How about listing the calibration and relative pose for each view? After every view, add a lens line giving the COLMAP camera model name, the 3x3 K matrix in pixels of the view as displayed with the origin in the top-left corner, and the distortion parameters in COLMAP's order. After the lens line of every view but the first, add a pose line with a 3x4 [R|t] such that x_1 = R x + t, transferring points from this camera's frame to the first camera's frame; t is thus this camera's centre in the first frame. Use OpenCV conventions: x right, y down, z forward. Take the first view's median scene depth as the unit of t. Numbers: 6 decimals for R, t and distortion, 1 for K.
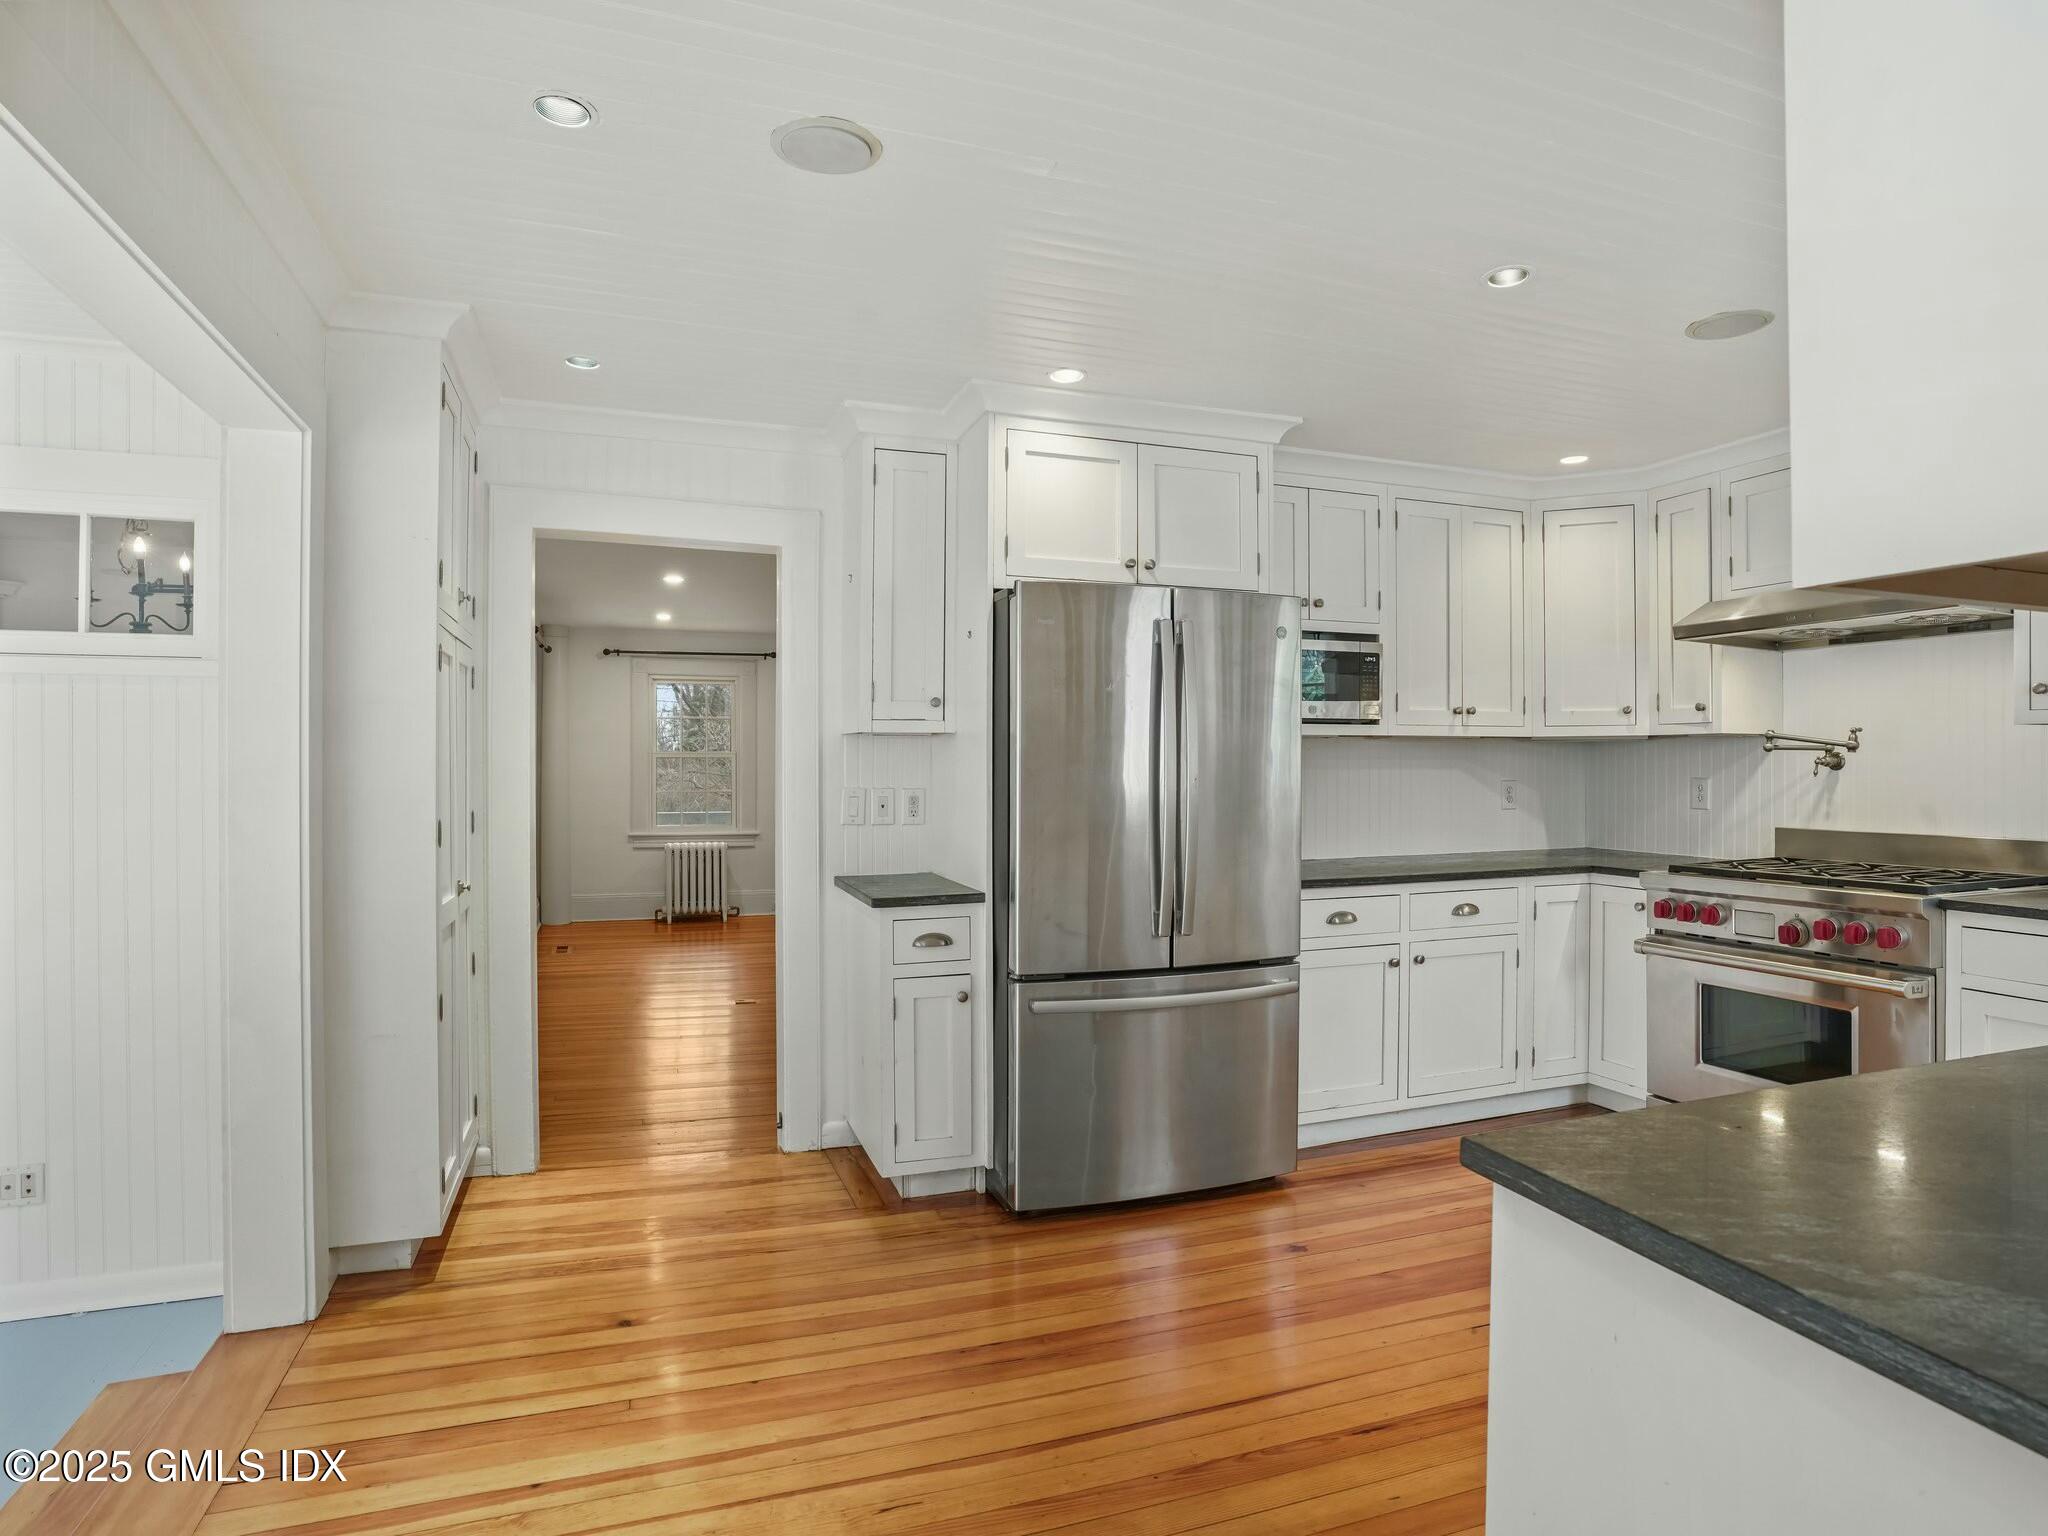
lens RADIAL K [[1144.2, 0, 1019.9], [0, 1144.2, 761.6], [0, 0, 1]] dist [-0.087272, 0.038539]
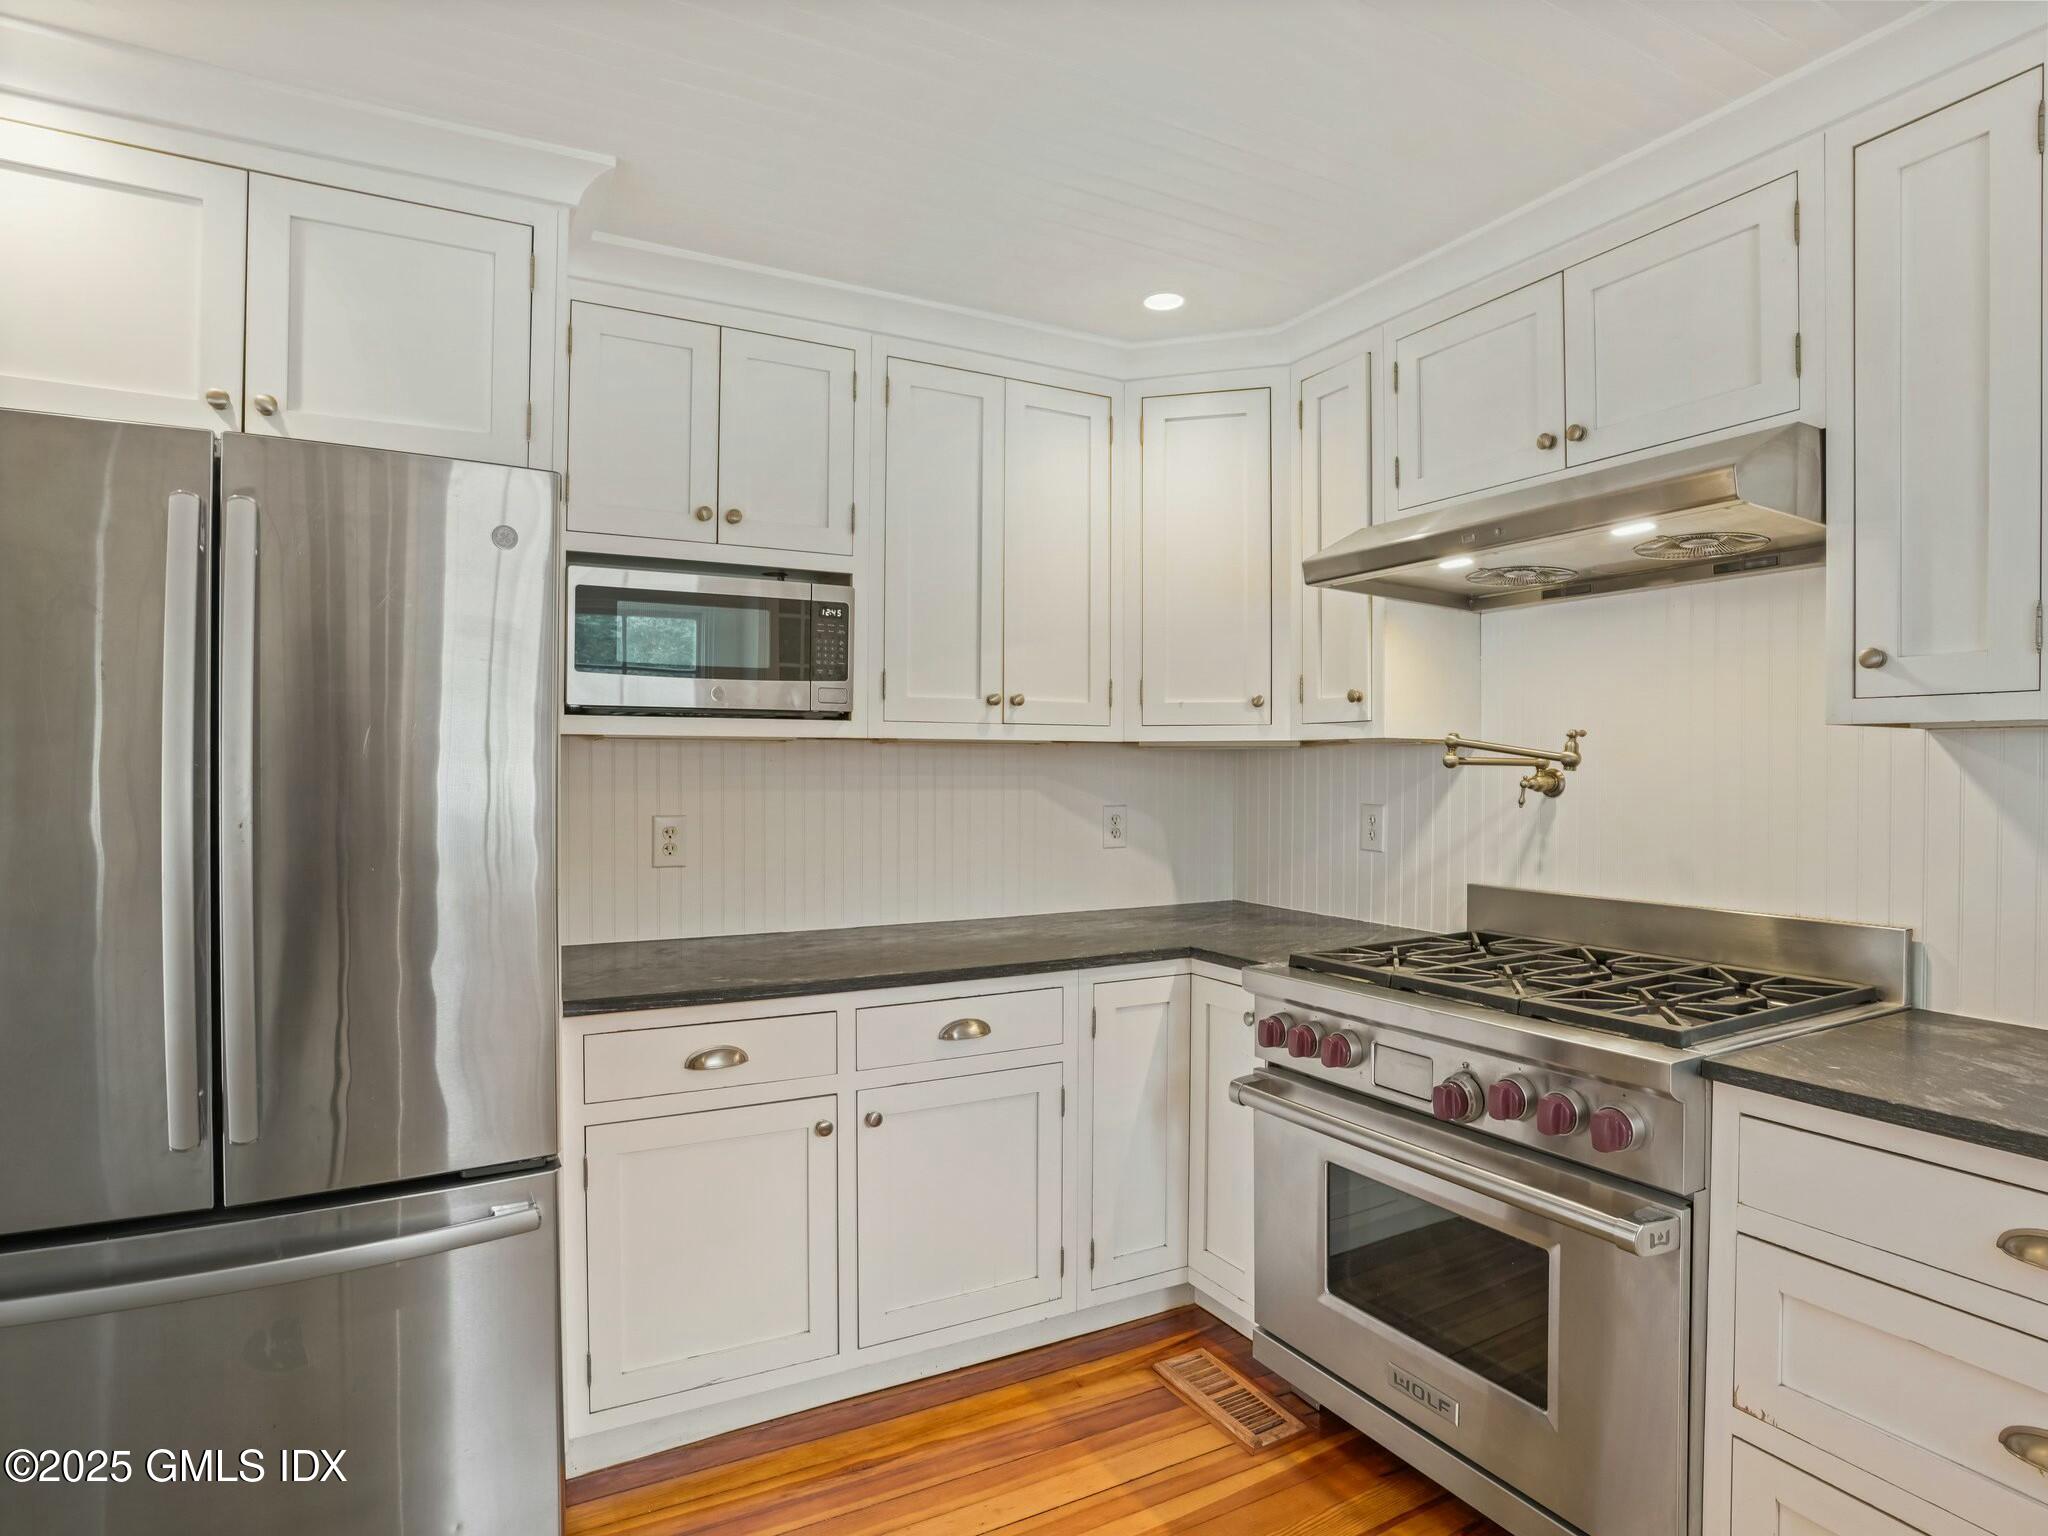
lens RADIAL K [[1142.2, 0, 1013.4], [0, 1142.2, 770.1], [0, 0, 1]] dist [-0.084587, 0.038271]
pose [[0.988747, 0.003584, 0.149553, 0.336173], [-0.004246, 0.999983, 0.004106, -0.009342], [-0.149535, -0.004695, 0.988745, 0.406873]]
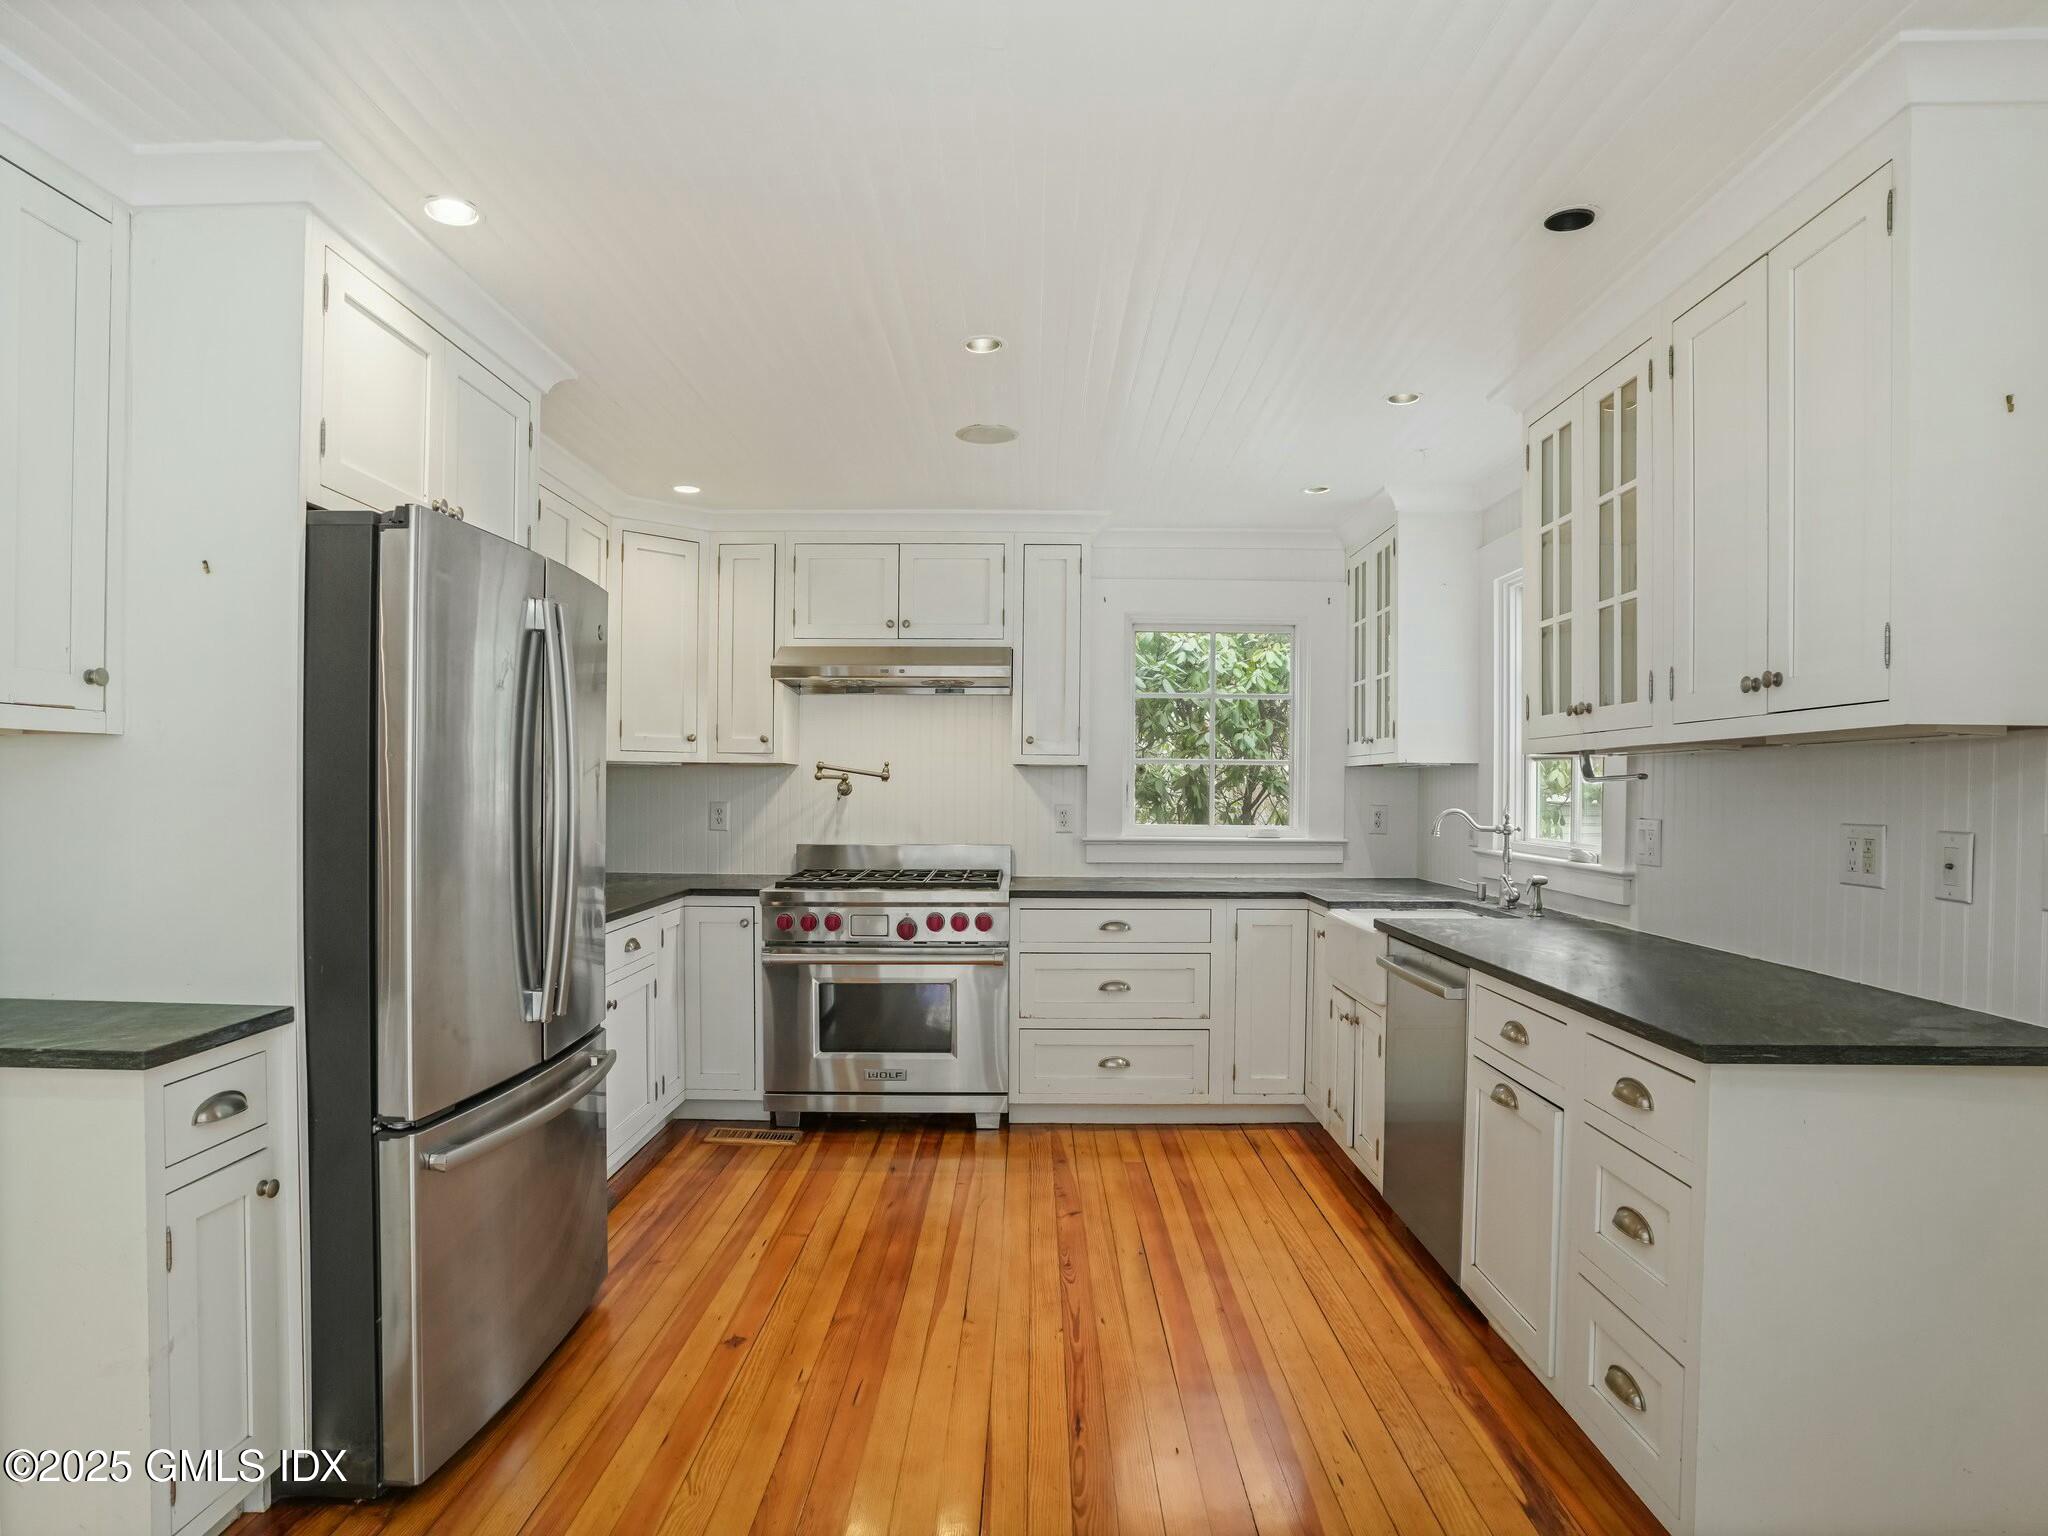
lens RADIAL K [[1151.5, 0, 1021.0], [0, 1151.5, 806.7], [0, 0, 1]] dist [-0.058092, 0.038719]
pose [[0.345004, -0.012956, 0.938512, -0.393889], [-0.010320, 0.999792, 0.017596, -0.004339], [-0.938545, -0.015756, 0.344798, 0.375585]]
